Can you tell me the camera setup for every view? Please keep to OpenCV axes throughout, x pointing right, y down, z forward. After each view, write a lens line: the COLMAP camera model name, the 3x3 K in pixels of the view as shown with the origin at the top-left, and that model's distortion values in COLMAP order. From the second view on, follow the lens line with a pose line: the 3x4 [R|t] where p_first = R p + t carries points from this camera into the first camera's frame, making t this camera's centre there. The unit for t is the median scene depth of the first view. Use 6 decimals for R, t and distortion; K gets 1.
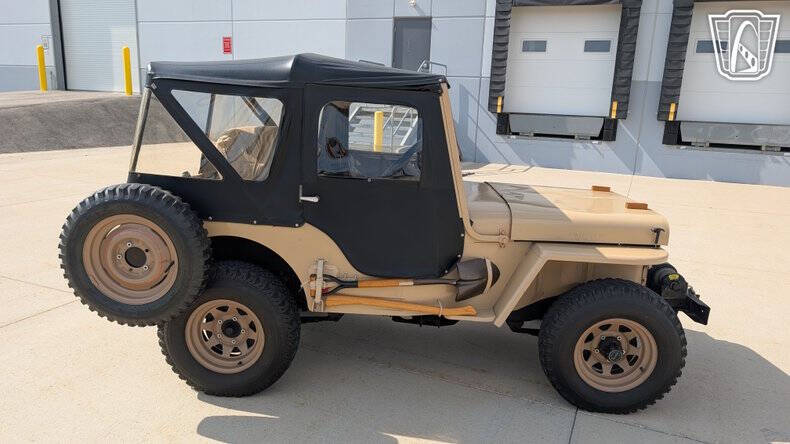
lens RADIAL K [[578.8, 0, 394.2], [0, 578.8, 230.3], [0, 0, 1]] dist [0.016082, -0.012017]
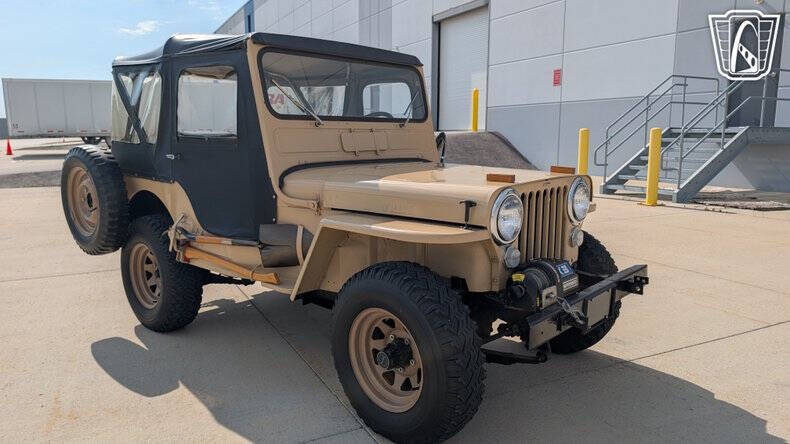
lens RADIAL K [[578.8, 0, 384.0], [0, 578.8, 225.0], [0, 0, 1]] dist [0.016082, -0.012017]
pose [[0.755237, 0.063266, -0.652391, 0.827829], [-0.119616, 0.991920, -0.042281, 0.068508], [0.644445, 0.109968, 0.756702, 0.386586]]
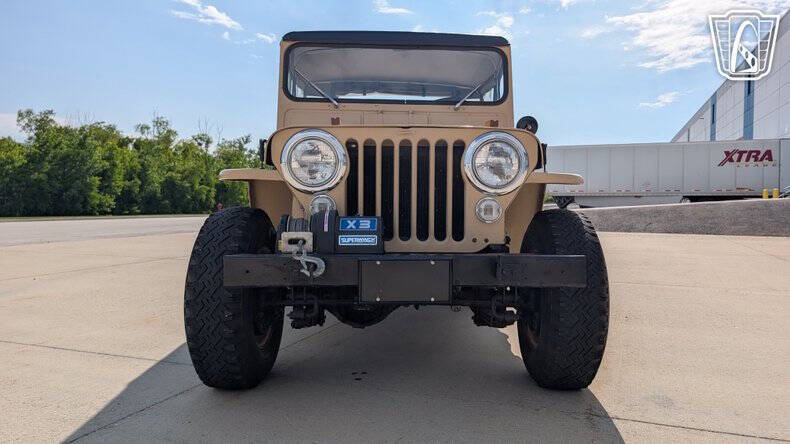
lens RADIAL K [[578.8, 0, 396.8], [0, 578.8, 207.5], [0, 0, 1]] dist [0.016082, -0.012017]
pose [[0.055632, -0.021775, -0.998214, 1.141762], [-0.239405, 0.970306, -0.034508, 0.061060], [0.969325, 0.240897, 0.048767, 1.119780]]
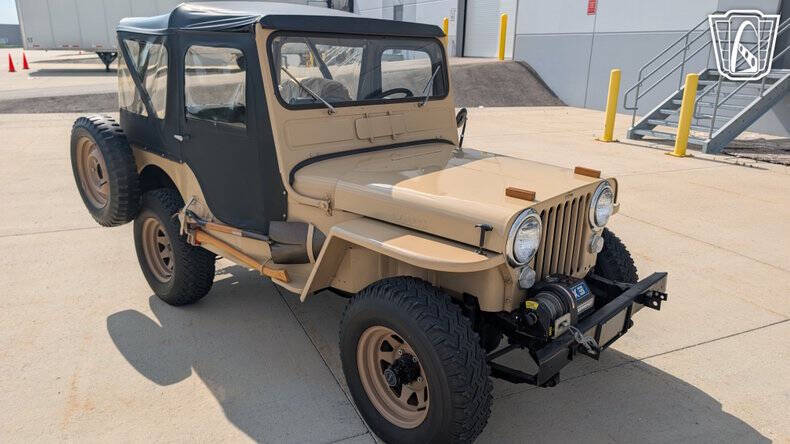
lens RADIAL K [[578.8, 0, 387.8], [0, 578.8, 229.6], [0, 0, 1]] dist [0.016082, -0.012017]
pose [[0.734480, 0.180634, -0.654149, 0.802806], [-0.148043, 0.983357, 0.105317, -0.051865], [0.662286, 0.019489, 0.748998, 0.404648]]
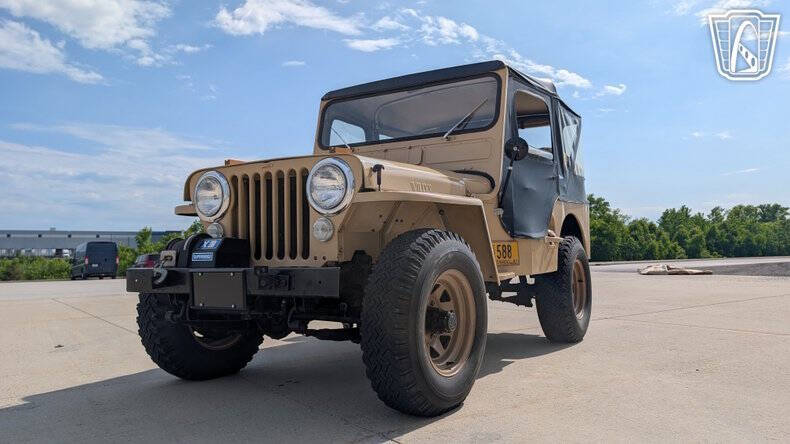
lens RADIAL K [[578.8, 0, 393.2], [0, 578.8, 215.5], [0, 0, 1]] dist [0.016082, -0.012017]
pose [[-0.501041, -0.089354, -0.860798, 1.056530], [-0.208398, 0.977844, 0.019797, -0.035765], [0.839957, 0.189308, -0.508561, 1.702203]]
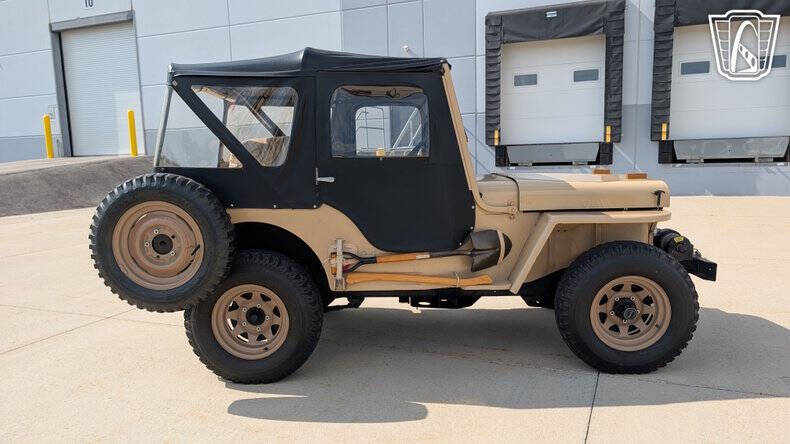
lens RADIAL K [[578.8, 0, 401.4], [0, 578.8, 232.9], [0, 0, 1]] dist [0.016082, -0.012017]
pose [[0.997735, -0.066938, 0.006641, -0.020551], [0.067263, 0.993814, -0.088373, 0.130843], [-0.000685, 0.088620, 0.996065, -0.035811]]
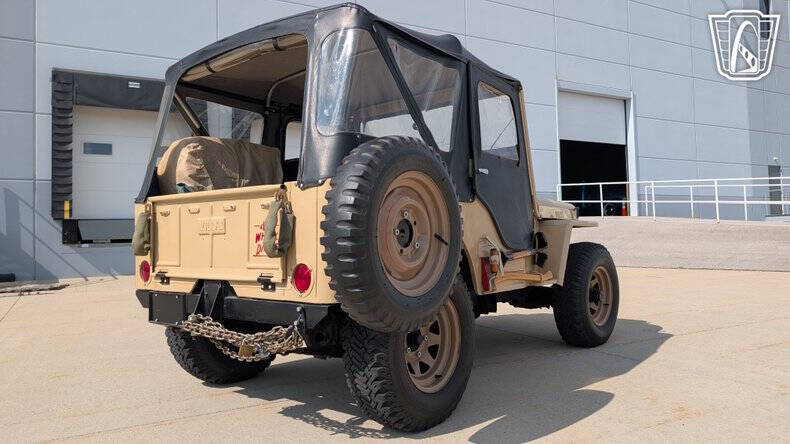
lens RADIAL K [[578.8, 0, 391.2], [0, 578.8, 218.1], [0, 0, 1]] dist [0.016082, -0.012017]
pose [[0.604941, -0.027032, 0.795811, -0.928252], [0.226091, 0.964121, -0.139115, 0.112557], [-0.763498, 0.264082, 0.589348, 0.507835]]
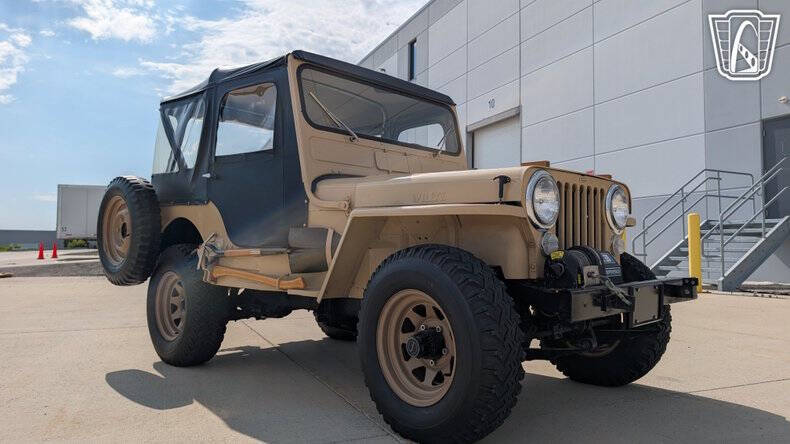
lens RADIAL K [[578.8, 0, 399.4], [0, 578.8, 210.5], [0, 0, 1]] dist [0.016082, -0.012017]
pose [[0.731633, -0.076562, -0.677386, 0.818307], [-0.137167, 0.956816, -0.256296, 0.228554], [0.667756, 0.280430, 0.689537, 0.437214]]
